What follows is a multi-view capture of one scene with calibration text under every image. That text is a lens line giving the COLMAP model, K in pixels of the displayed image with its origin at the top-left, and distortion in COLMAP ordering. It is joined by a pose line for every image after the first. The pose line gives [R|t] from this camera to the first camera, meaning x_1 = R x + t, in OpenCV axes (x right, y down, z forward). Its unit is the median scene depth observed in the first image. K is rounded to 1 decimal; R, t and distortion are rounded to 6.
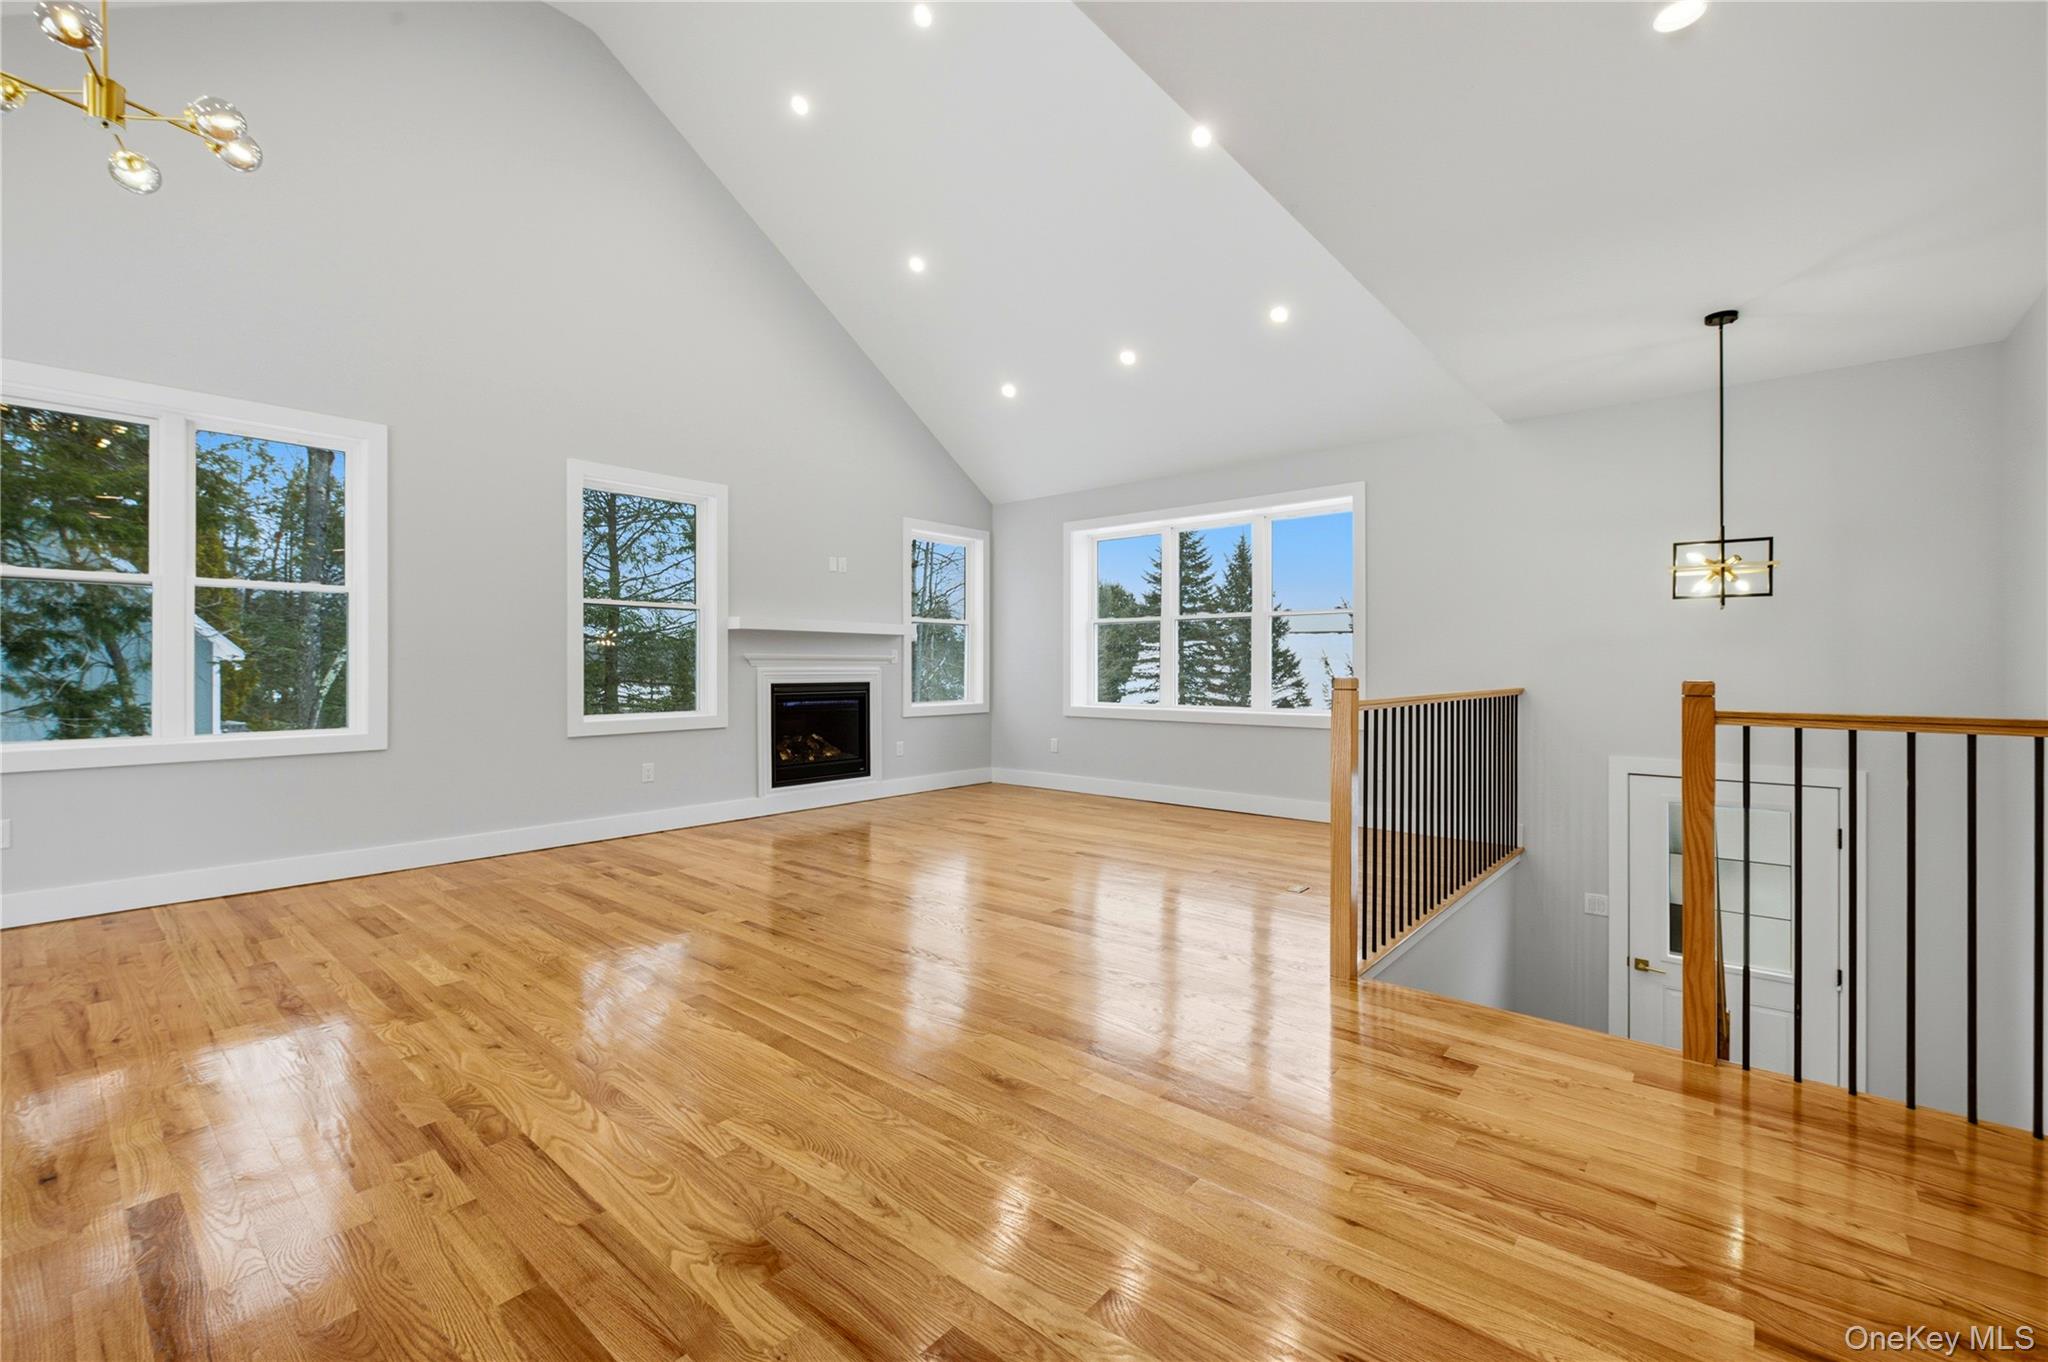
lens RADIAL K [[859.9, 0, 1031.9], [0, 859.9, 671.0], [0, 0, 1]] dist [-0.001497, -0.000548]
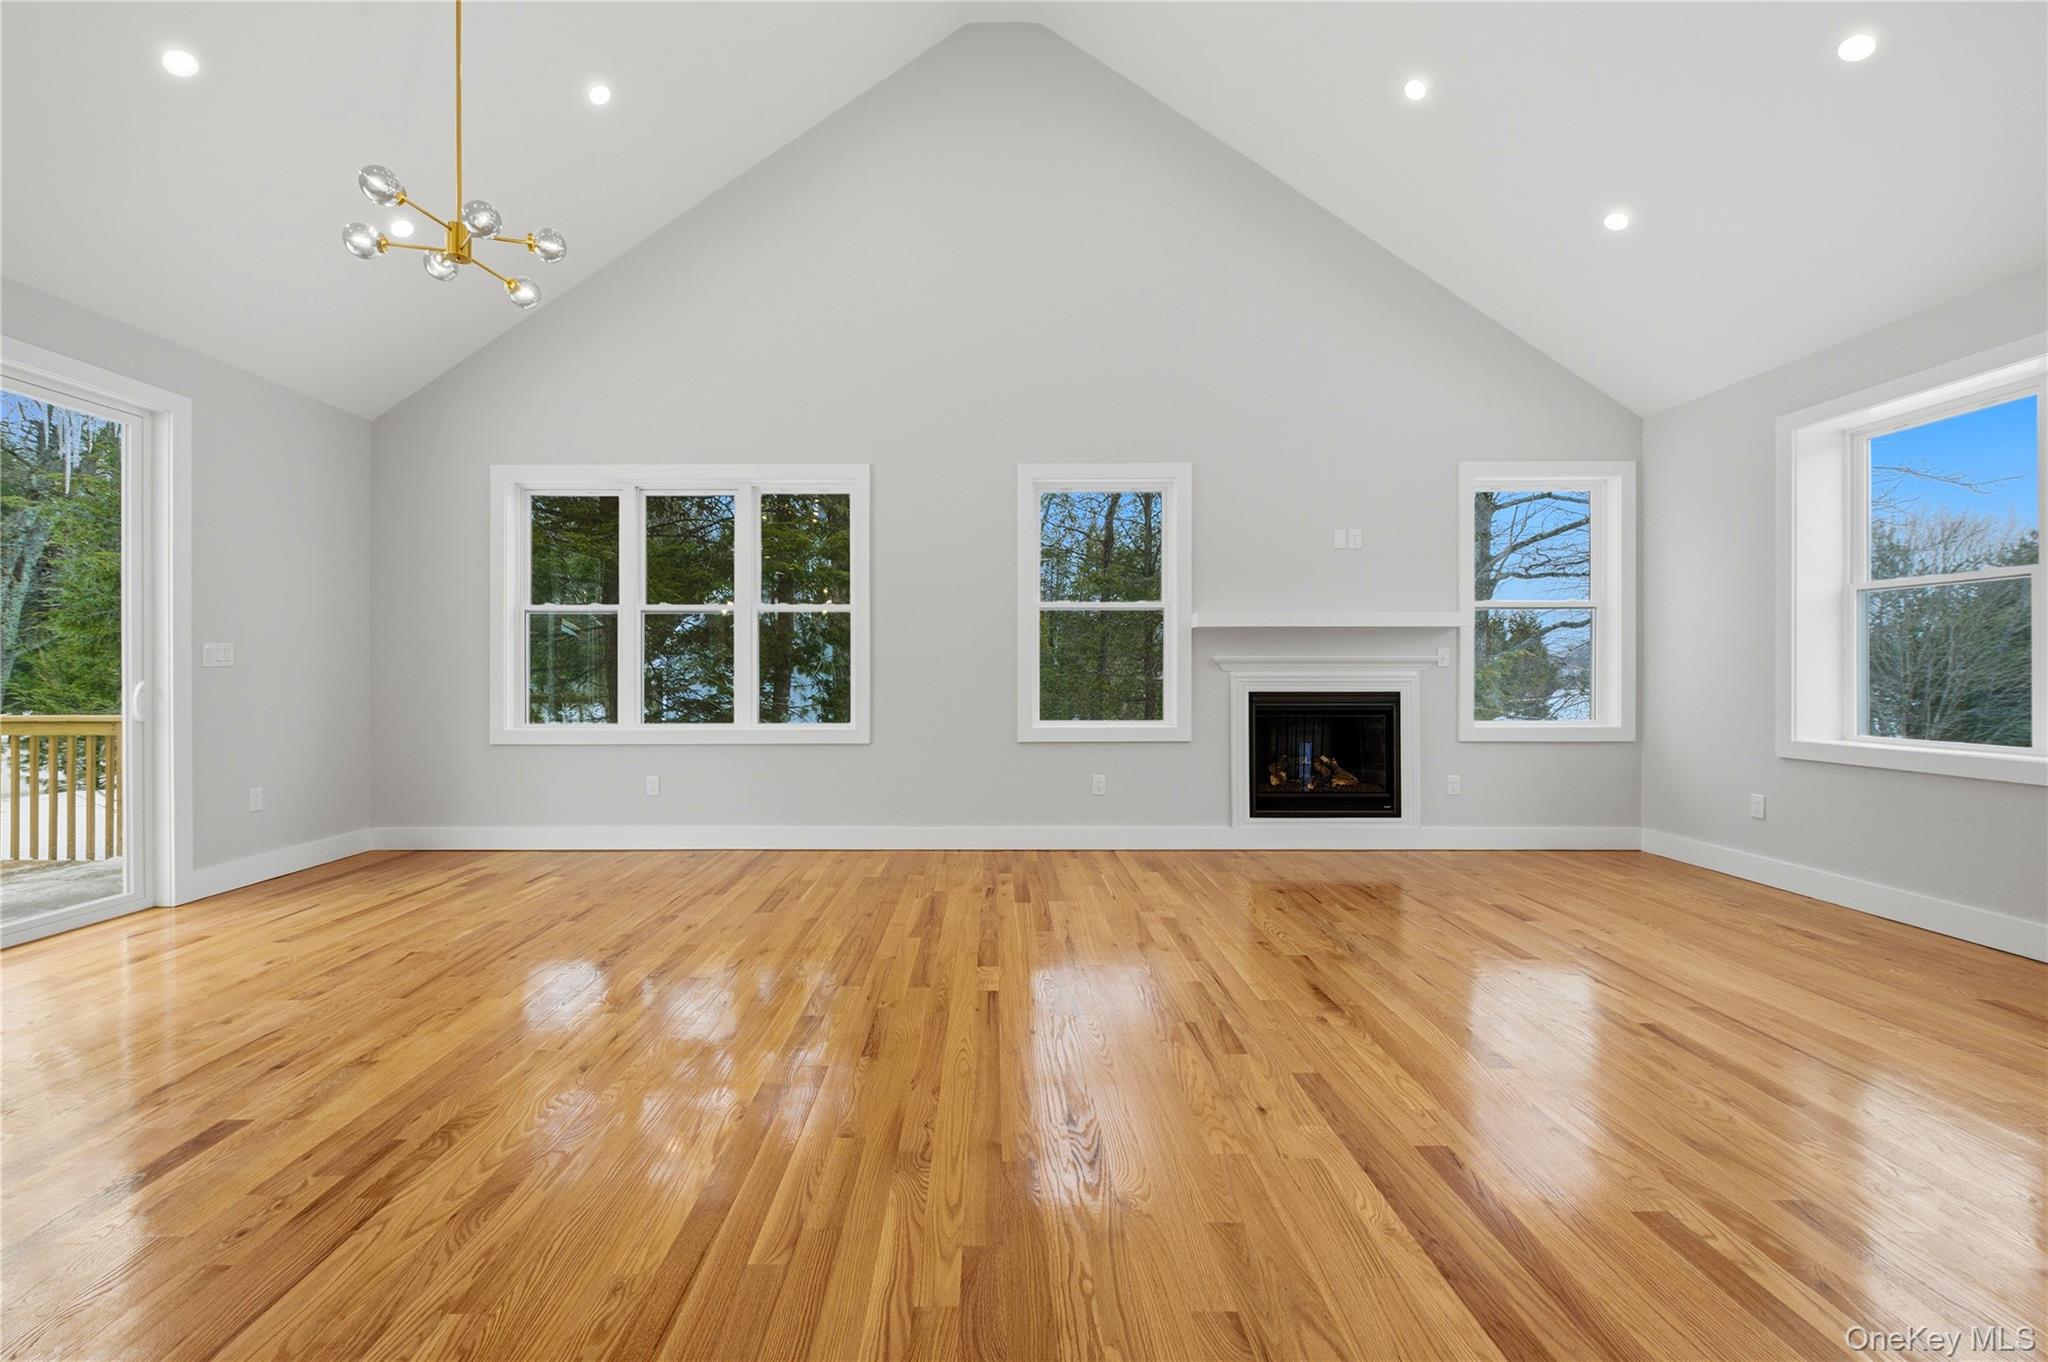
lens RADIAL K [[820.9, 0, 985.8], [0, 820.9, 673.5], [0, 0, 1]] dist [0.008284, -0.007540]
pose [[0.638015, -0.001965, -0.770022, 0.148508], [-0.000461, 0.999996, -0.002934, -0.000668], [0.770024, 0.002227, 0.638011, 0.303749]]
